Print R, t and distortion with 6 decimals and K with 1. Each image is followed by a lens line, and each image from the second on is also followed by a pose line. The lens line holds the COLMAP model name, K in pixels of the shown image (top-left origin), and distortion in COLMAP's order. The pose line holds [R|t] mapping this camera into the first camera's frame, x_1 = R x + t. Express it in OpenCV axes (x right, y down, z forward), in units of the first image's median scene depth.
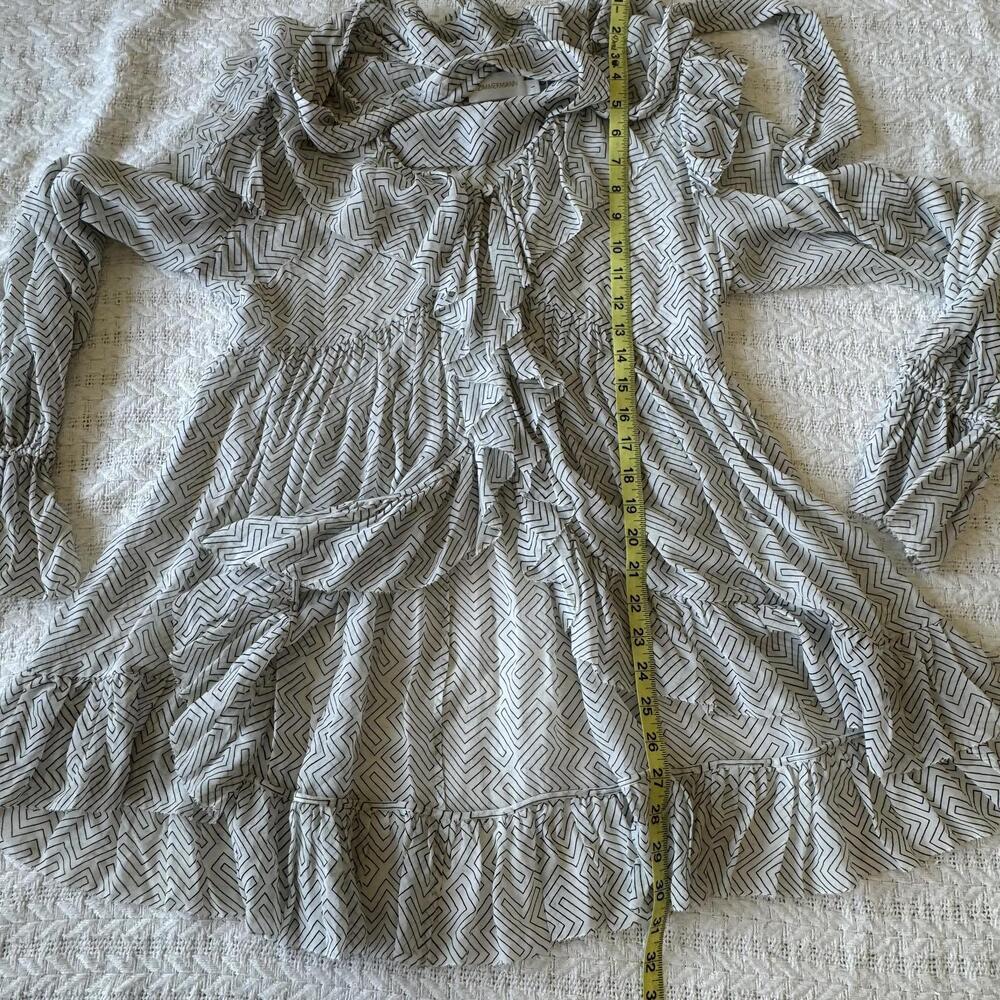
lens RADIAL K [[1026.3, 0, 500.0], [0, 1026.3, 500.0], [0, 0, 1]] dist [-0.006030, 0.017453]
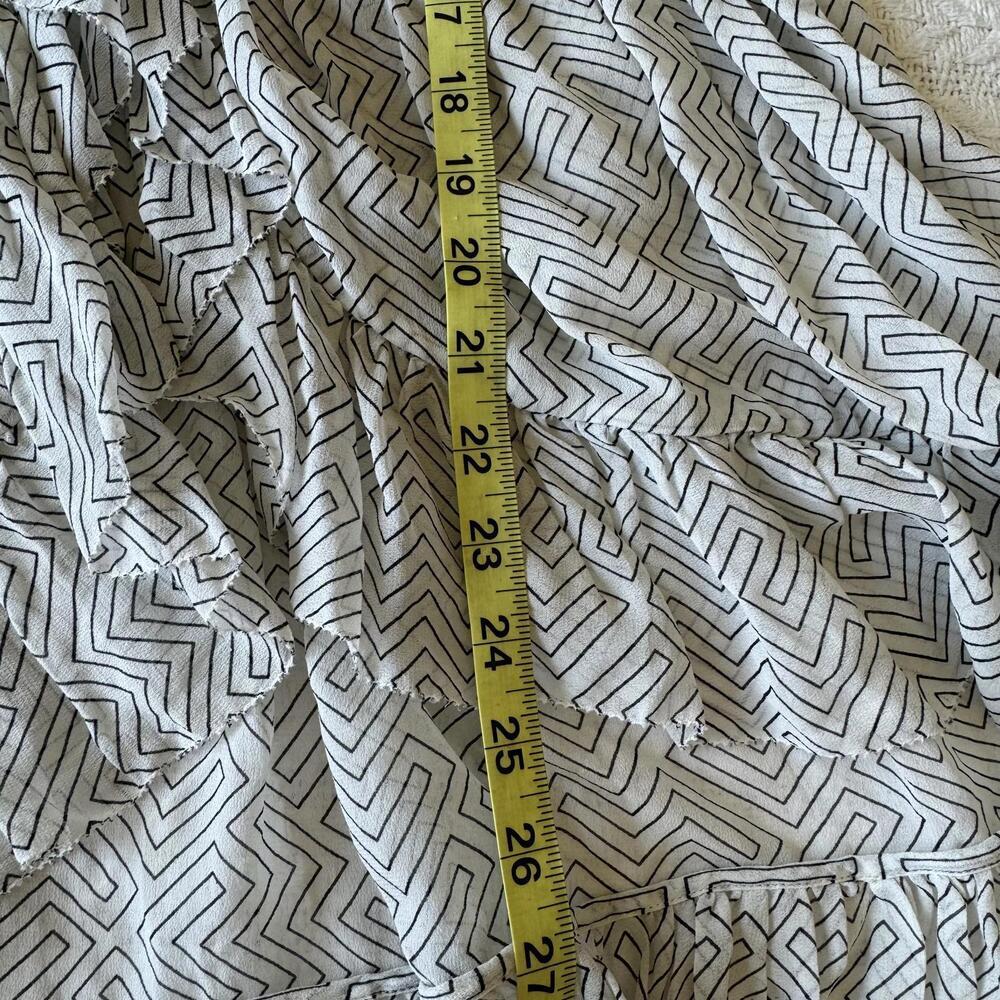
lens RADIAL K [[1026.3, 0, 500.0], [0, 1026.3, 500.0], [0, 0, 1]] dist [-0.006030, 0.017453]
pose [[0.997973, -0.041595, 0.048167, 0.122687], [0.033784, 0.987660, 0.152927, 0.064295], [-0.053934, -0.150990, 0.987063, 0.647803]]
